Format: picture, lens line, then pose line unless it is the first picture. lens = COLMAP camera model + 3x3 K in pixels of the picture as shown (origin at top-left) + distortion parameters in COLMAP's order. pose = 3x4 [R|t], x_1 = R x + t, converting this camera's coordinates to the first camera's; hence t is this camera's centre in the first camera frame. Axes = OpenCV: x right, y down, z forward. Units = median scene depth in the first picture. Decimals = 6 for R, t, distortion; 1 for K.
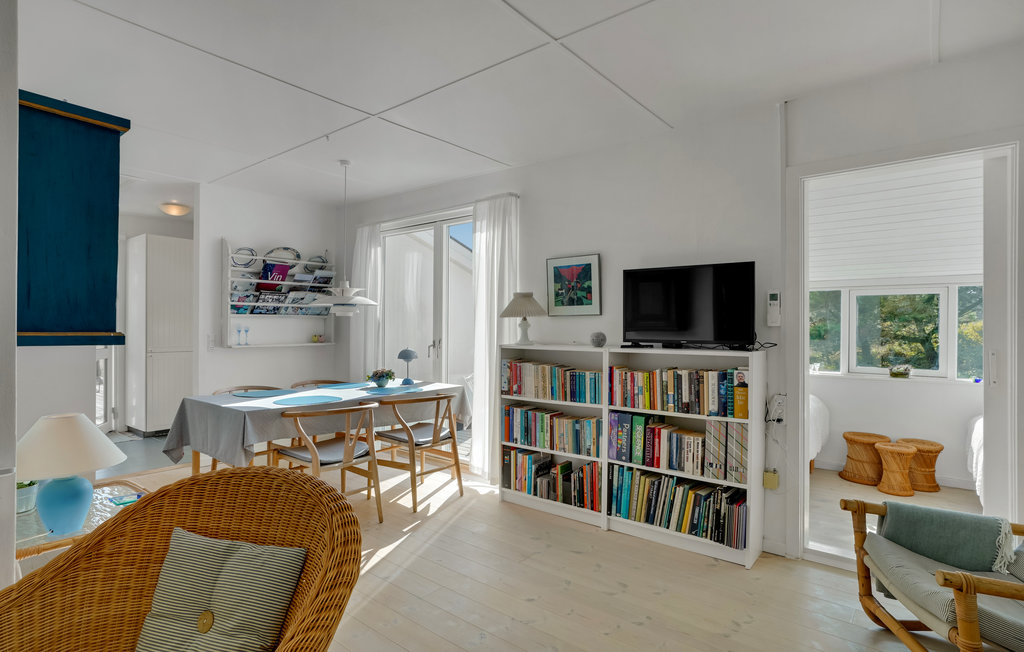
lens RADIAL K [[527.1, 0, 512.0], [0, 527.1, 326.0], [0, 0, 1]] dist [0.002503, 0.000062]
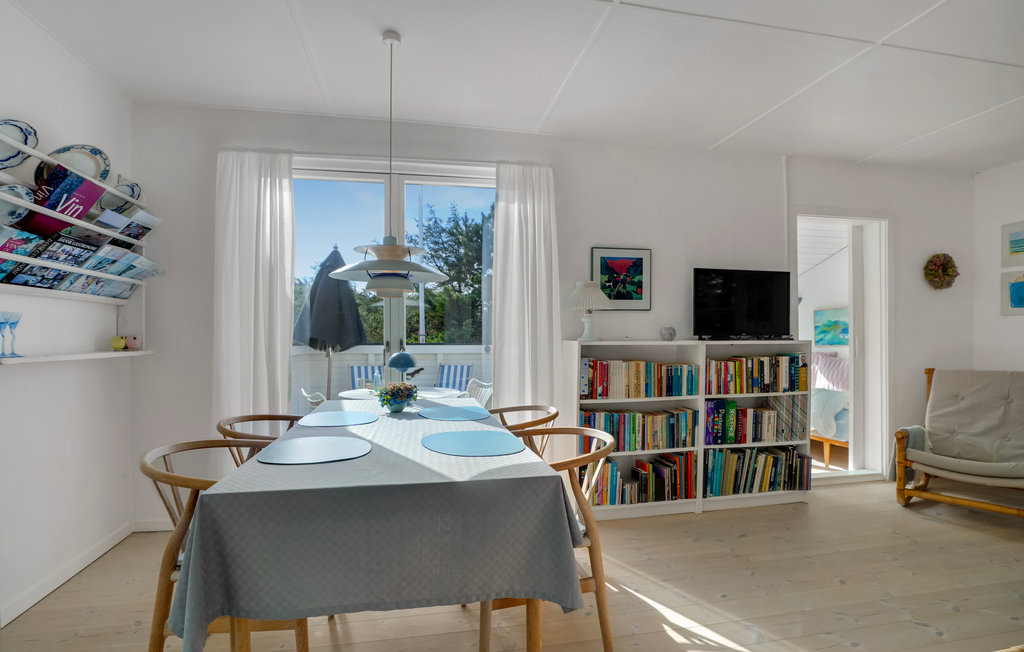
lens RADIAL K [[483.8, 0, 510.7], [0, 483.8, 347.4], [0, 0, 1]] dist [-0.024451, 0.000556]
pose [[0.636875, -0.019956, 0.770709, -0.794725], [0.003958, 0.999736, 0.022616, 0.031560], [-0.770957, -0.011353, 0.636786, 0.677968]]
